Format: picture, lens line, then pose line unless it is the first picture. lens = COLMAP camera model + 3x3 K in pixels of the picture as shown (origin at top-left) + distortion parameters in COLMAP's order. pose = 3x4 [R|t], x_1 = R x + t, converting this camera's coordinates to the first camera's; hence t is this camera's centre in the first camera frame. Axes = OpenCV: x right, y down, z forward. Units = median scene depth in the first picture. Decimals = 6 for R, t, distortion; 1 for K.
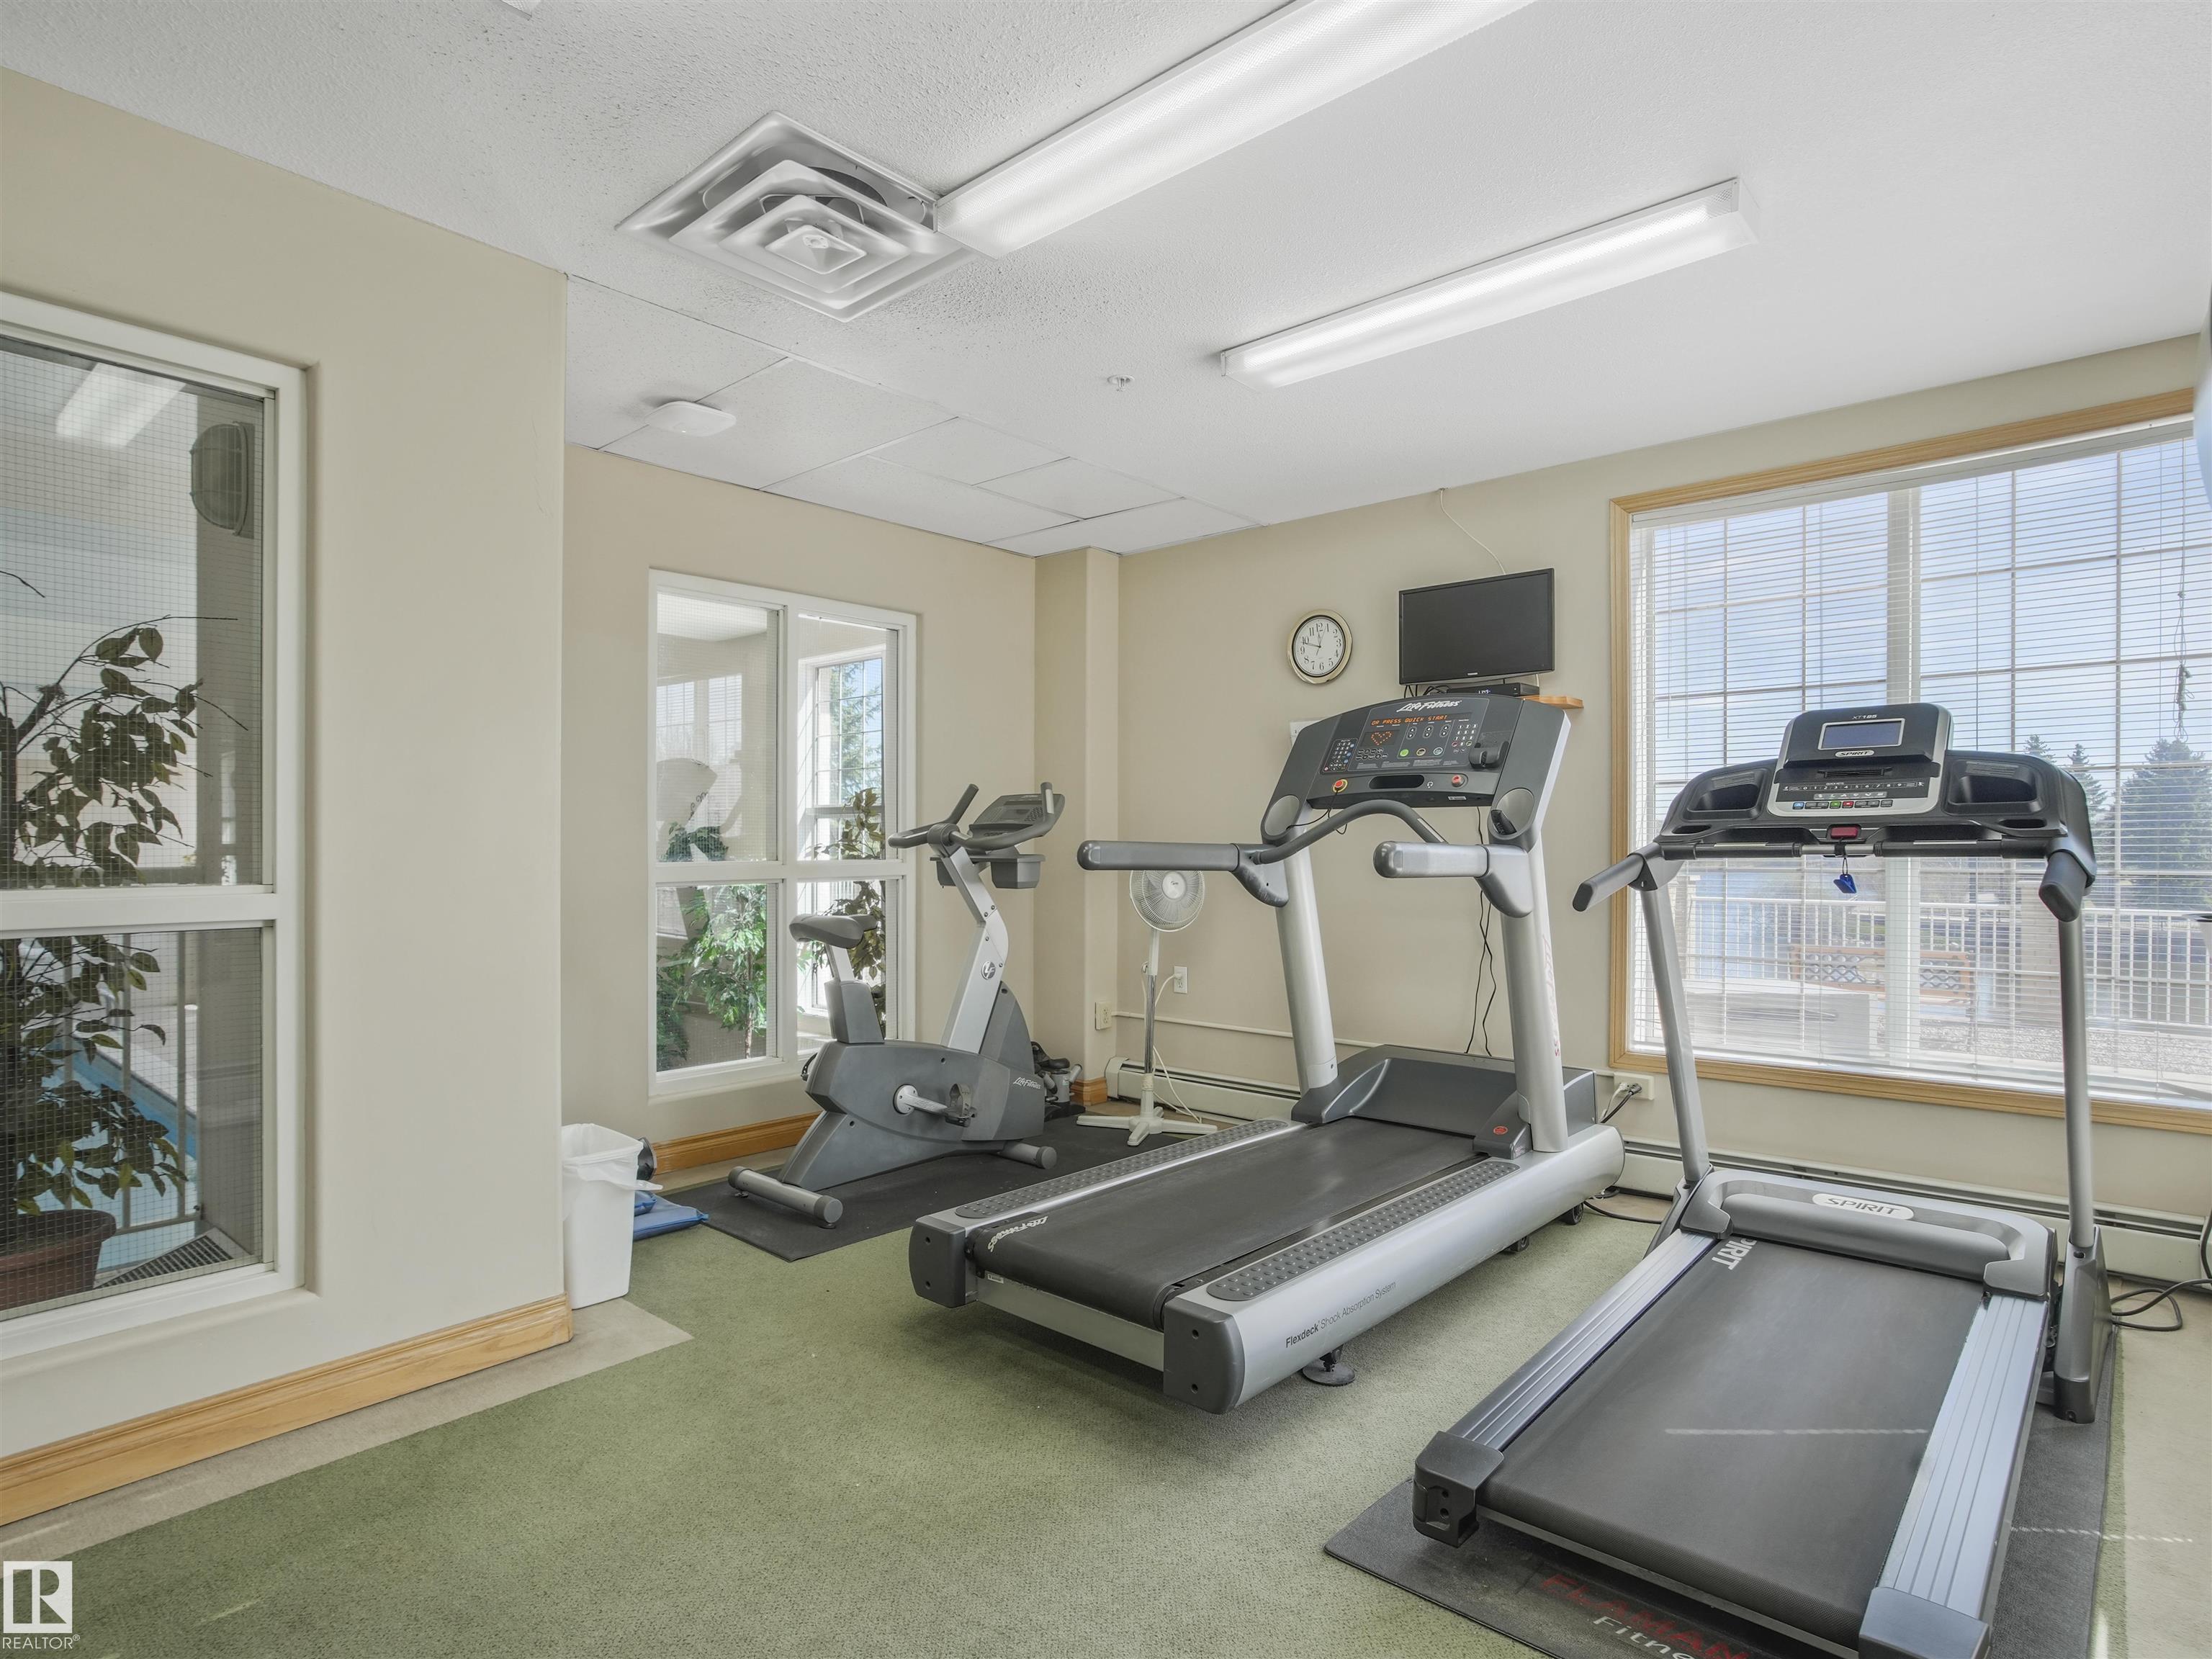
lens RADIAL K [[1186.0, 0, 1097.2], [0, 1186.0, 837.2], [0, 0, 1]] dist [-0.046774, 0.017589]
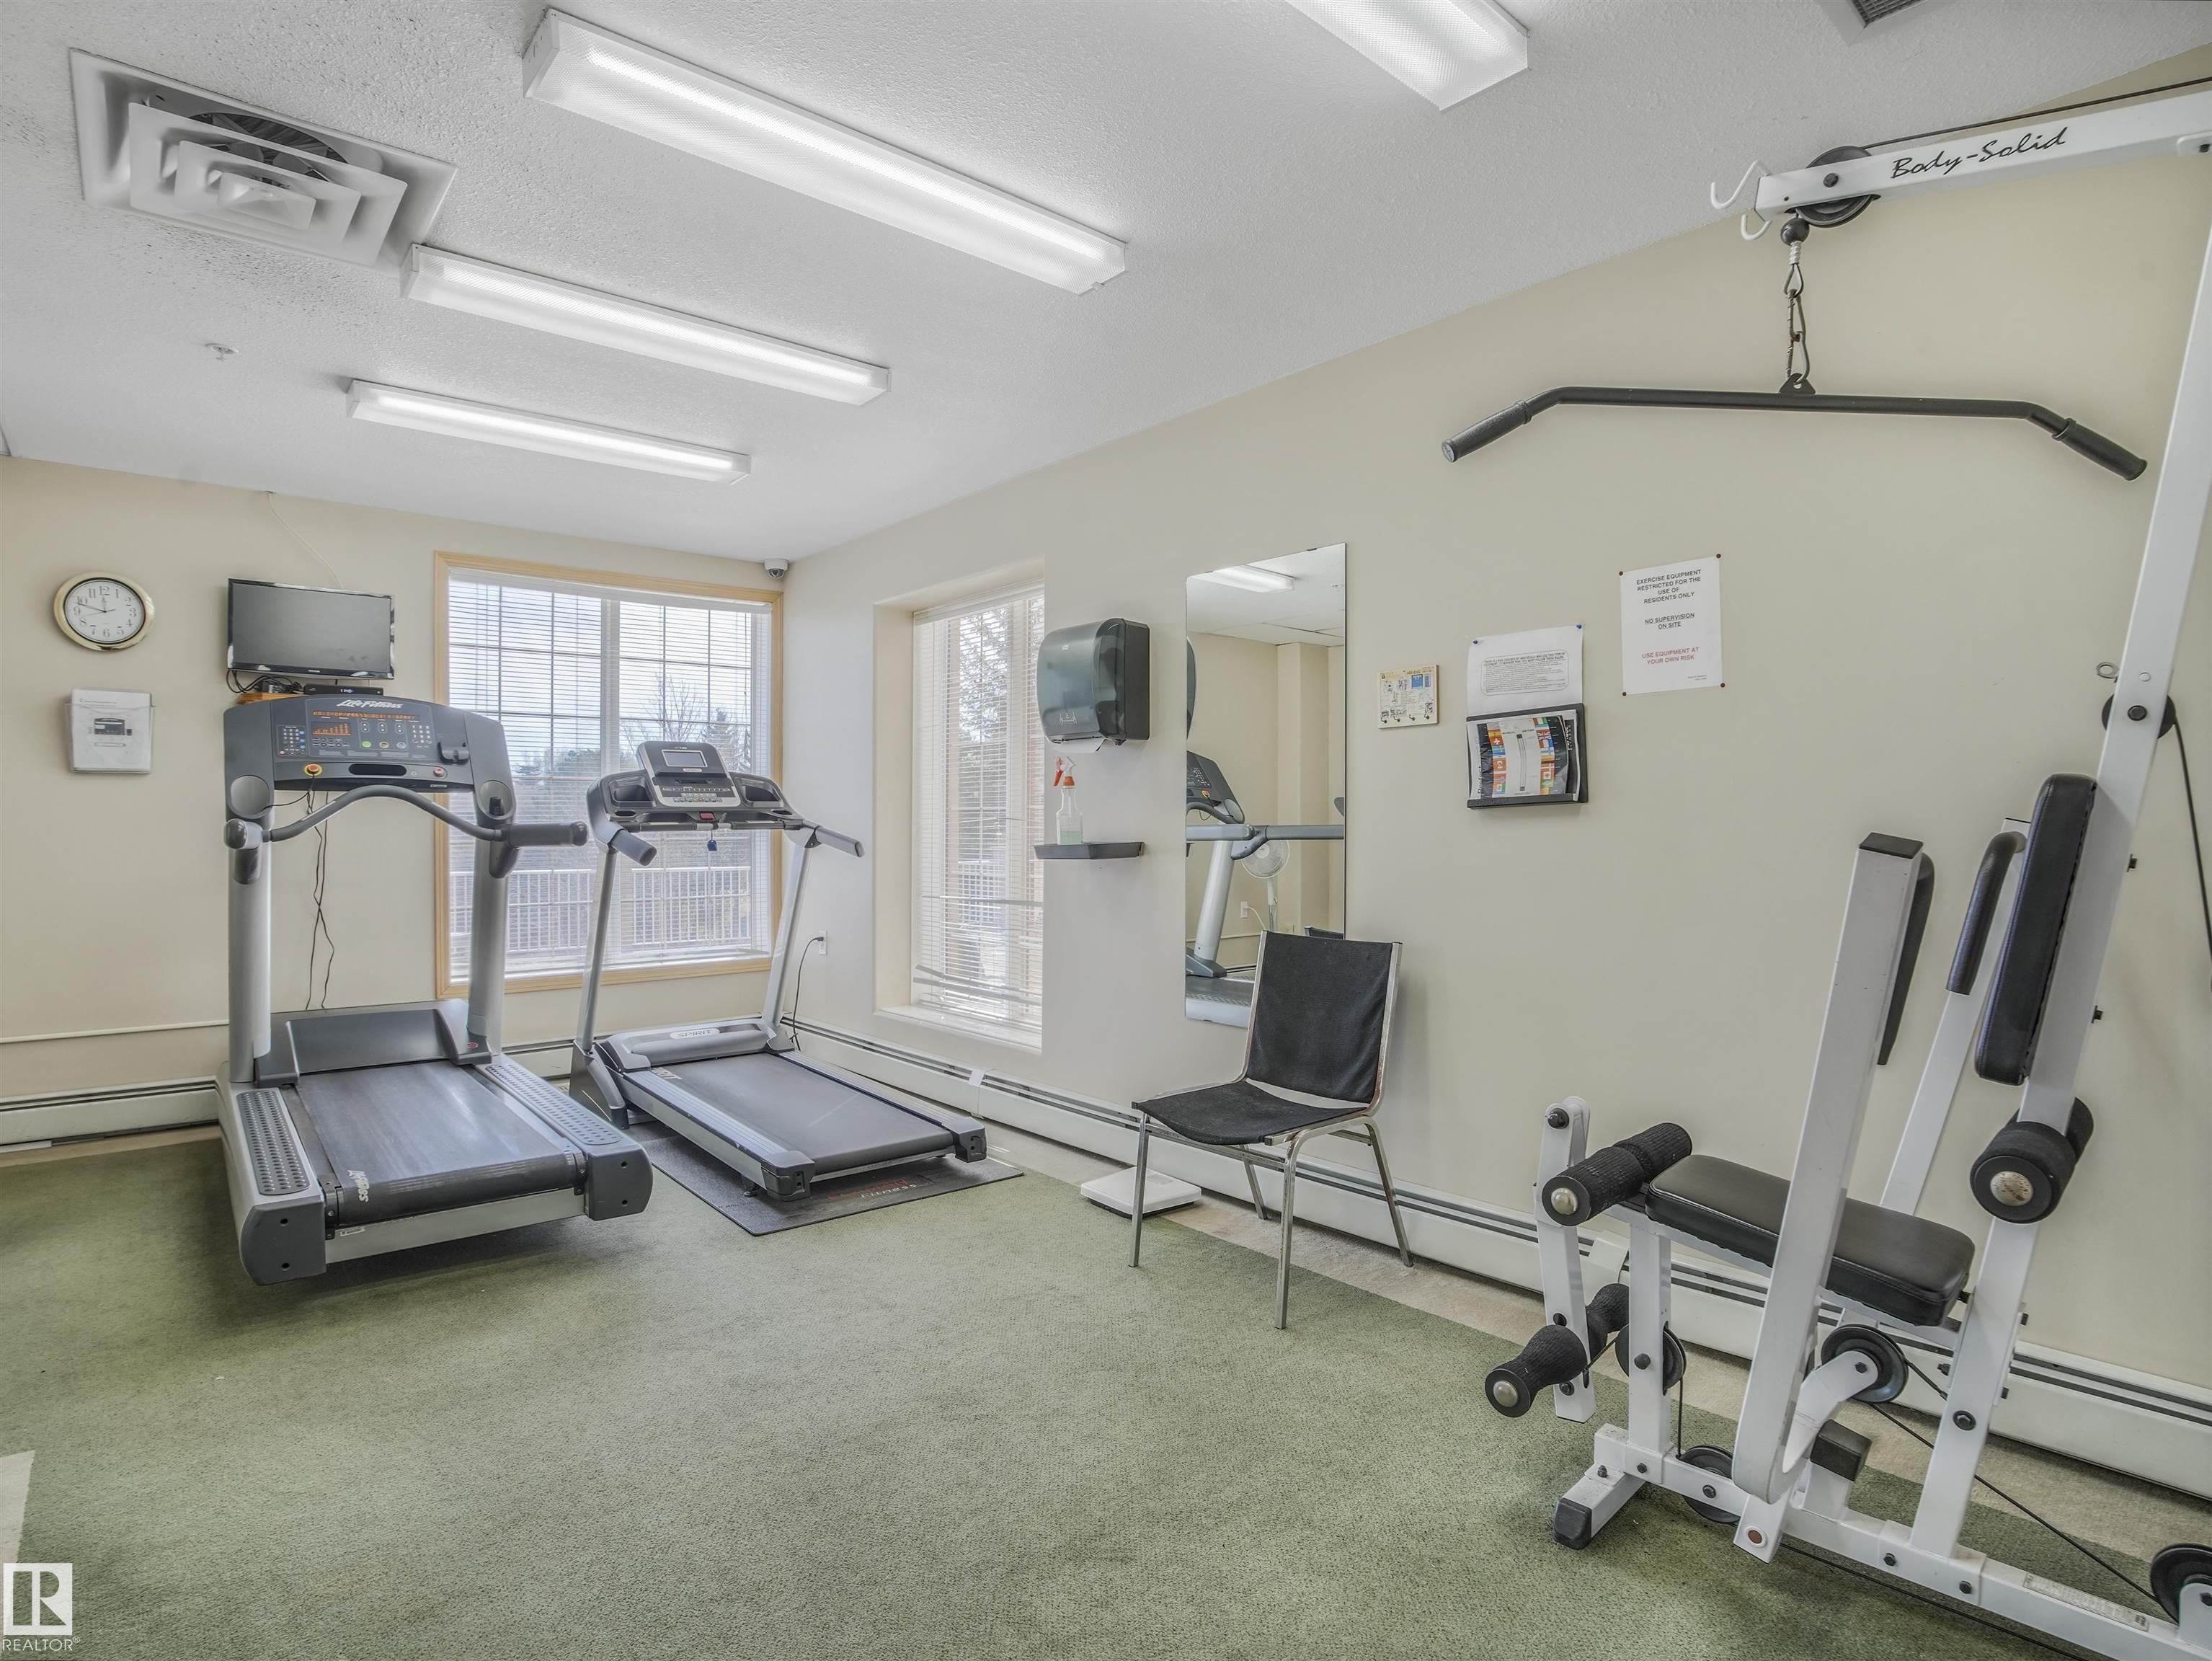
lens RADIAL K [[1186.1, 0, 1097.2], [0, 1186.1, 838.2], [0, 0, 1]] dist [-0.046774, 0.017589]
pose [[0.121246, -0.001885, 0.992621, -0.973294], [0.005899, 0.999982, 0.001178, 0.027979], [-0.992605, 0.005713, 0.121255, 0.207240]]
